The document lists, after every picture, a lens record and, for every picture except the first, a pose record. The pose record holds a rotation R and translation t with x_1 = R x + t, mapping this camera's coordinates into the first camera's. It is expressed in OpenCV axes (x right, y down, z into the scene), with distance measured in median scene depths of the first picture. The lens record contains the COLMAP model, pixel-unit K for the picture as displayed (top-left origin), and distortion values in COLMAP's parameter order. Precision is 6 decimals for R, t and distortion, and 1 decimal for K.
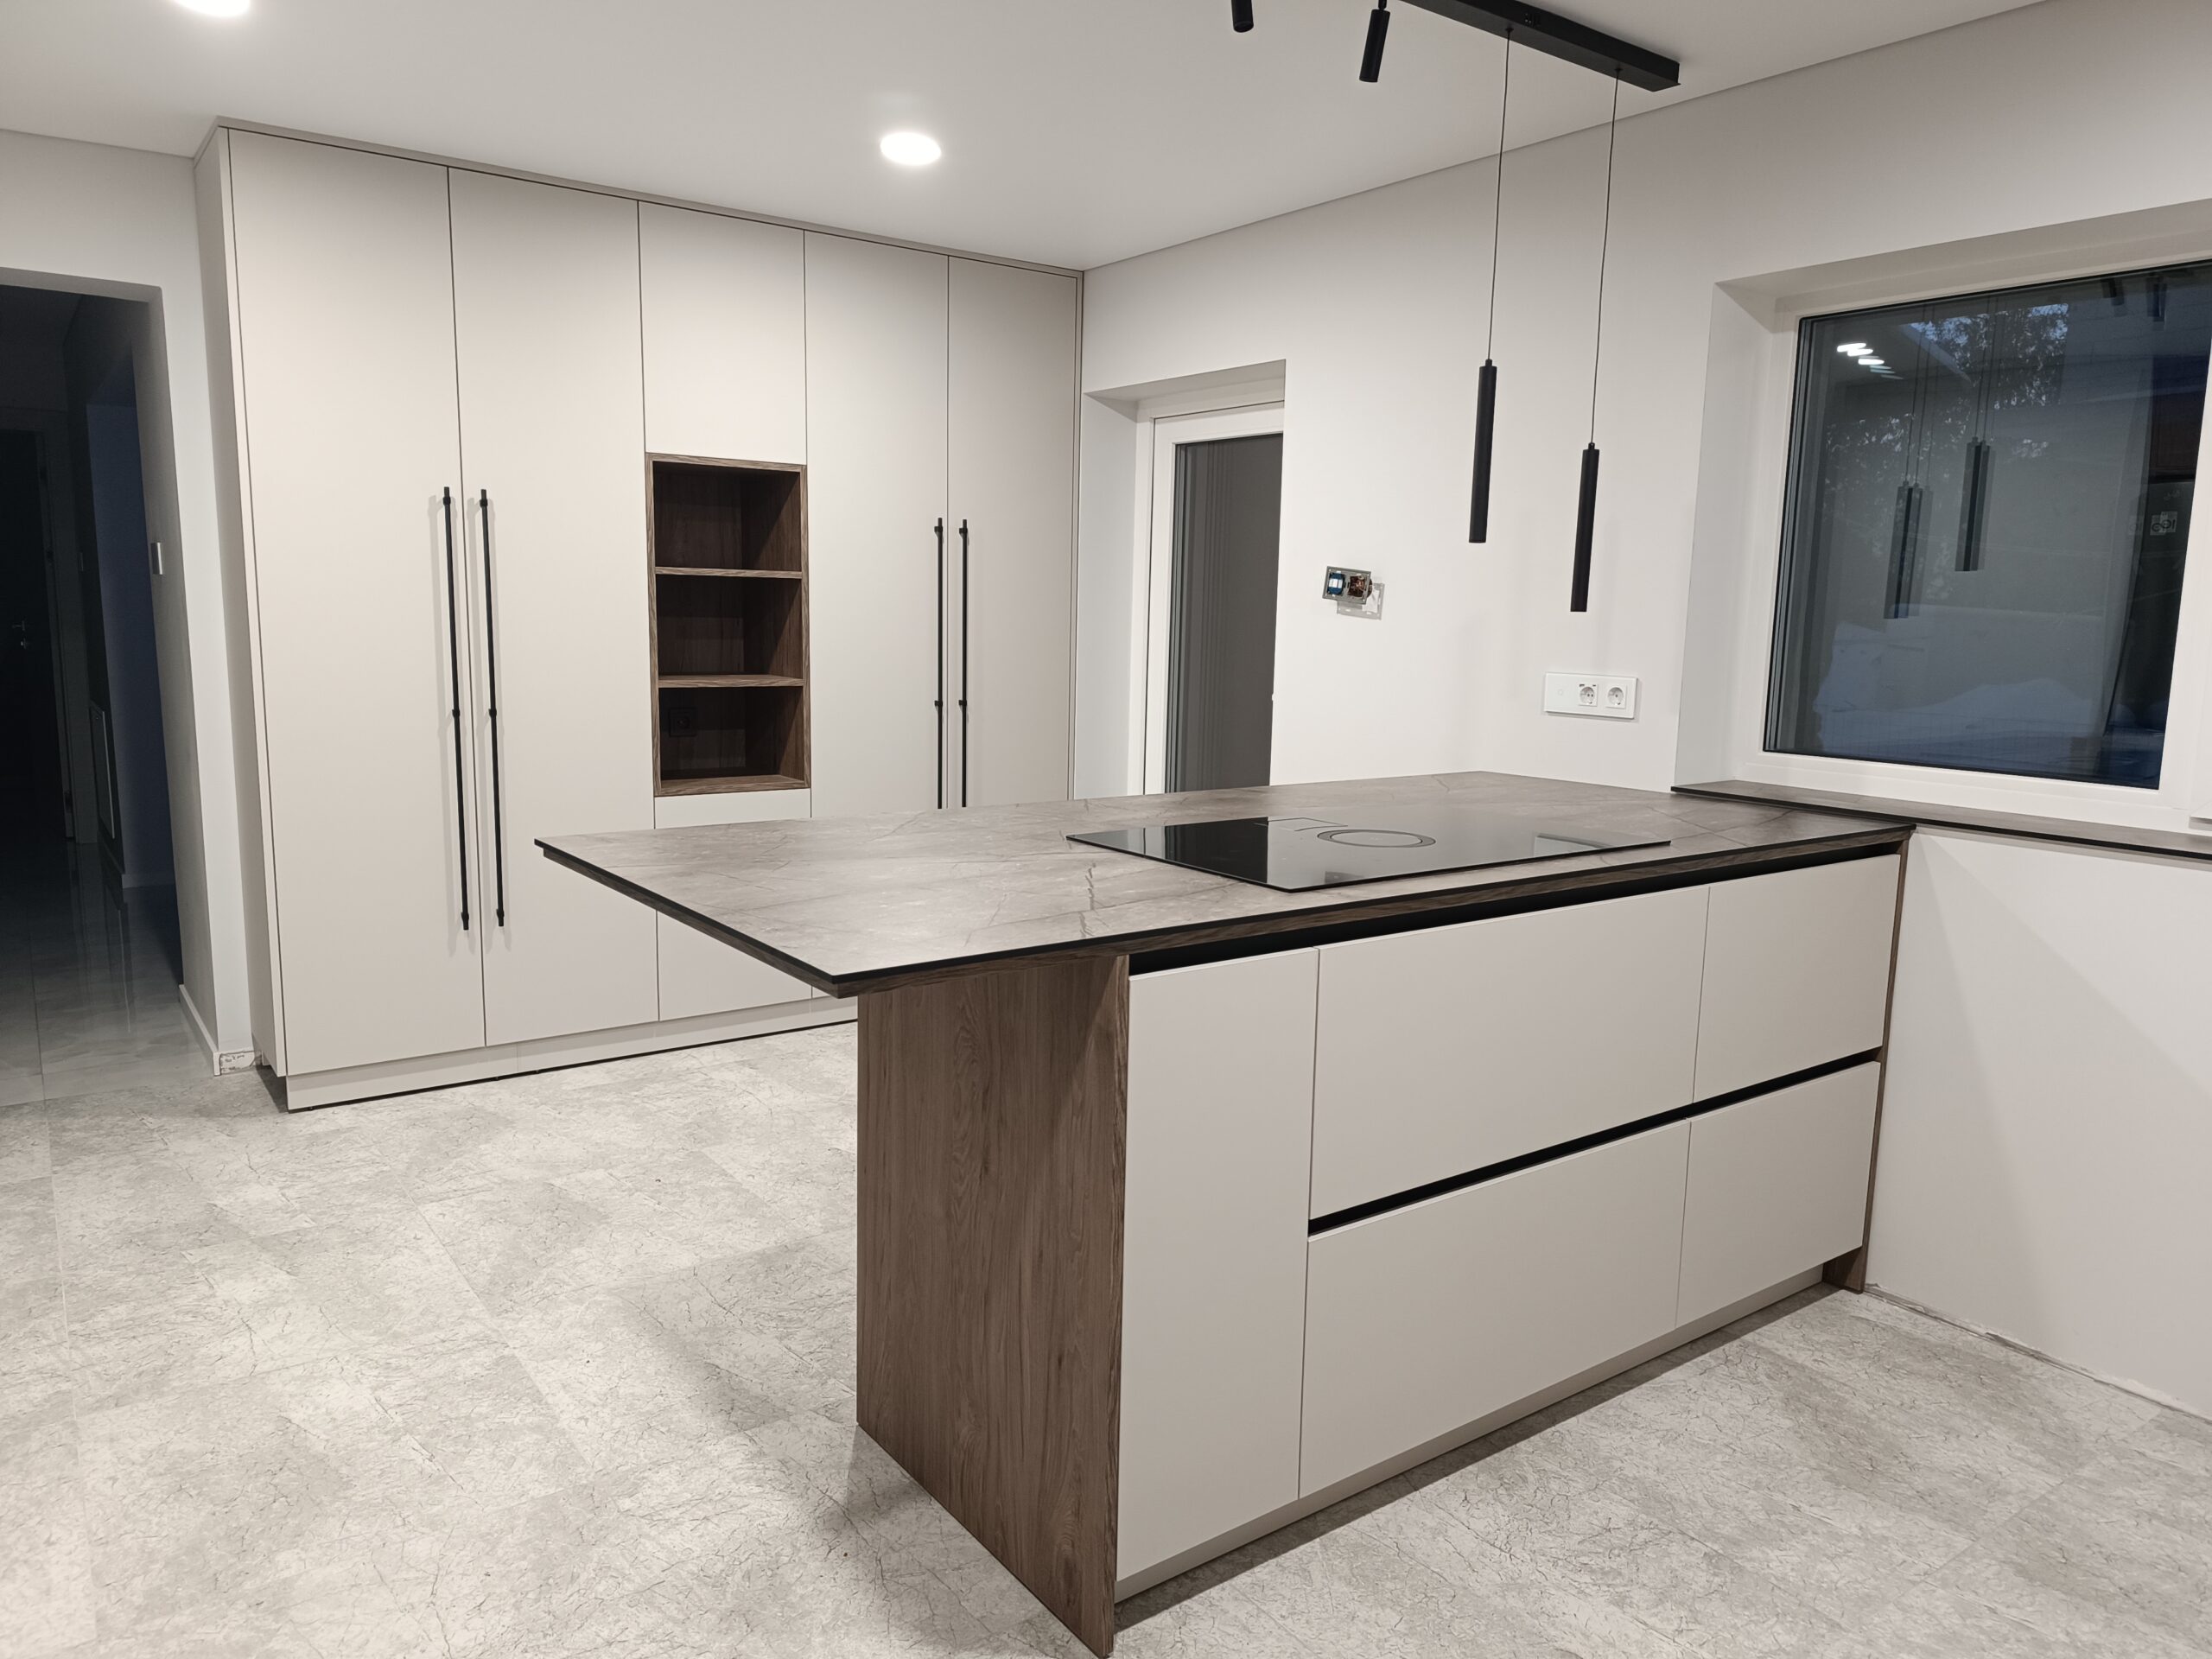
lens RADIAL K [[1499.3, 0, 1111.2], [0, 1499.3, 812.6], [0, 0, 1]] dist [0.078469, -0.105728]
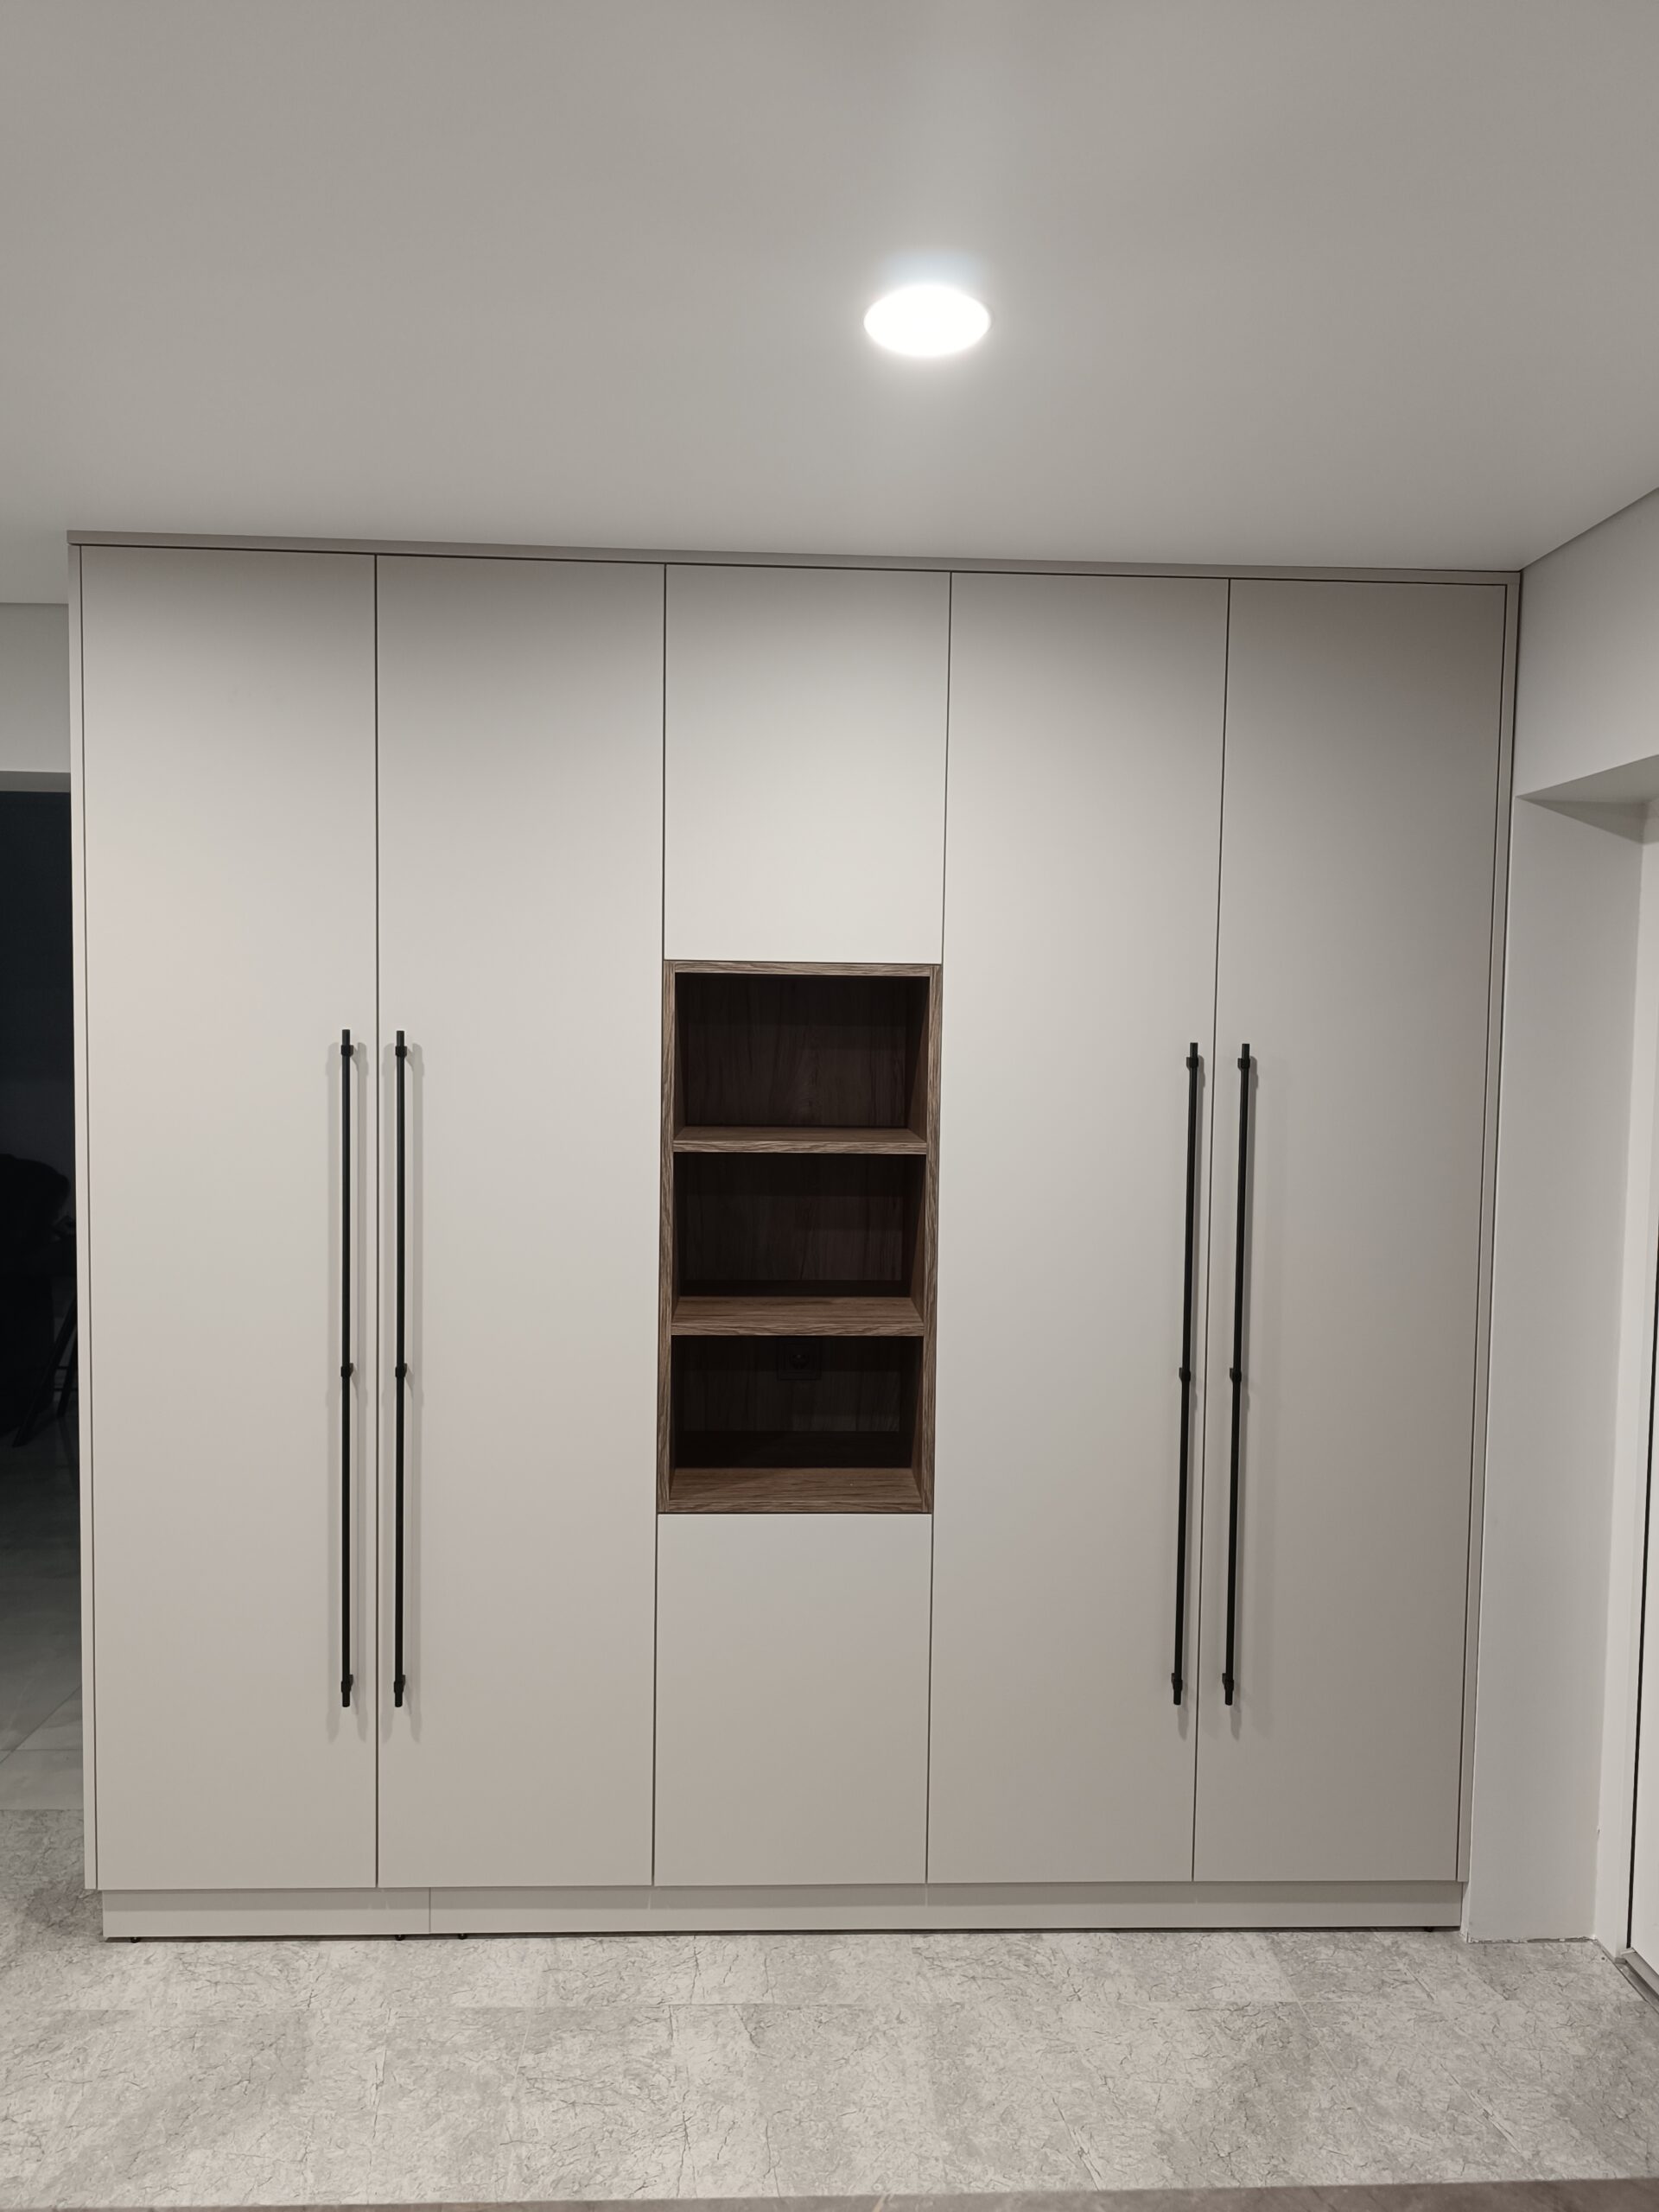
lens RADIAL K [[1499.3, 0, 823.1], [0, 1499.3, 1108.7], [0, 0, 1]] dist [0.078469, -0.105728]
pose [[0.833555, 0.021574, -0.552015, 0.086620], [-0.074794, 0.994444, -0.074077, -0.133609], [0.547349, 0.103035, 0.830538, 0.519117]]
